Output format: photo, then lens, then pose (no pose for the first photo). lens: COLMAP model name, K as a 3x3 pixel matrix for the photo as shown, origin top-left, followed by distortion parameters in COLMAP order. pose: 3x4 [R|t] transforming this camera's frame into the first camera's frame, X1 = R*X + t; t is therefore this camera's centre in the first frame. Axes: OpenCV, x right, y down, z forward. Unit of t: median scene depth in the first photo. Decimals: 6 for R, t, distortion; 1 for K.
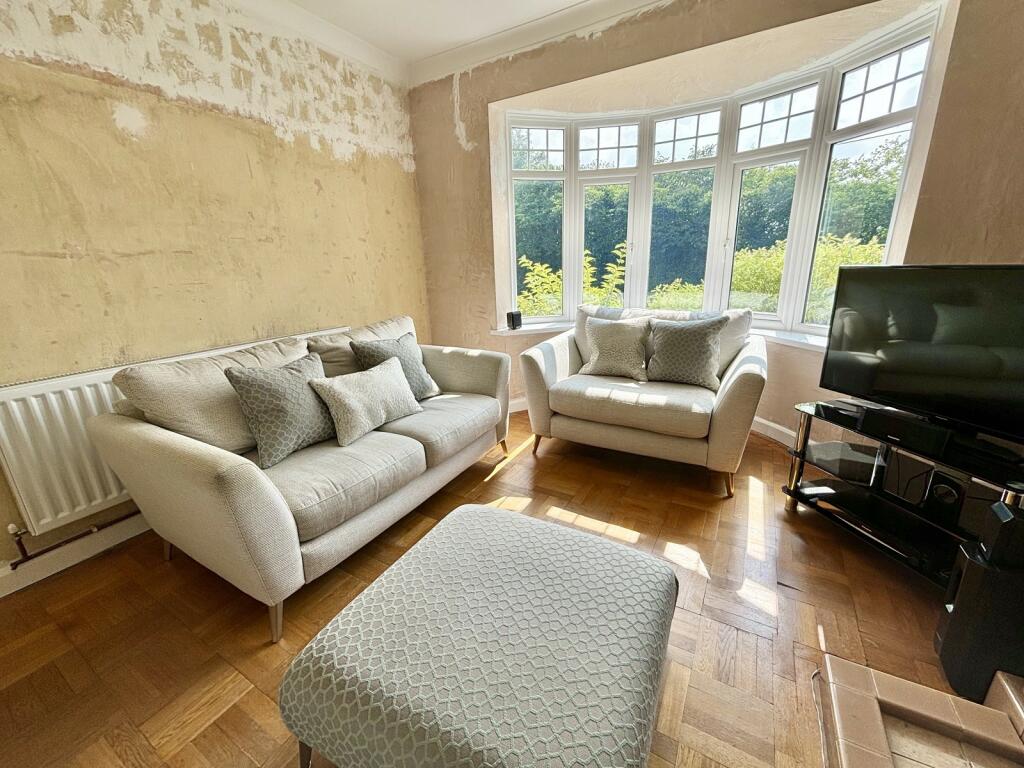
lens RADIAL K [[415.4, 0, 508.8], [0, 415.4, 383.7], [0, 0, 1]] dist [0.004230, -0.001182]
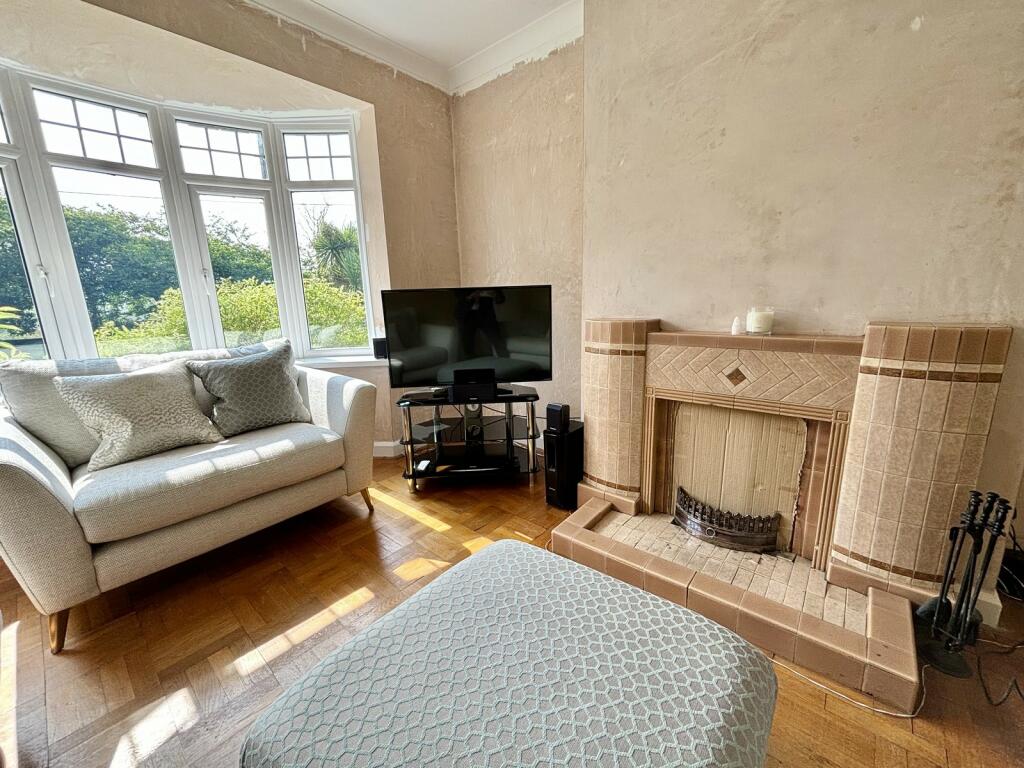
lens RADIAL K [[415.4, 0, 510.7], [0, 415.4, 383.7], [0, 0, 1]] dist [0.004230, -0.001182]
pose [[0.174319, -0.176986, 0.968653, -0.320921], [0.301935, 0.945935, 0.118499, -0.037559], [-0.937256, 0.271814, 0.218332, 0.349128]]
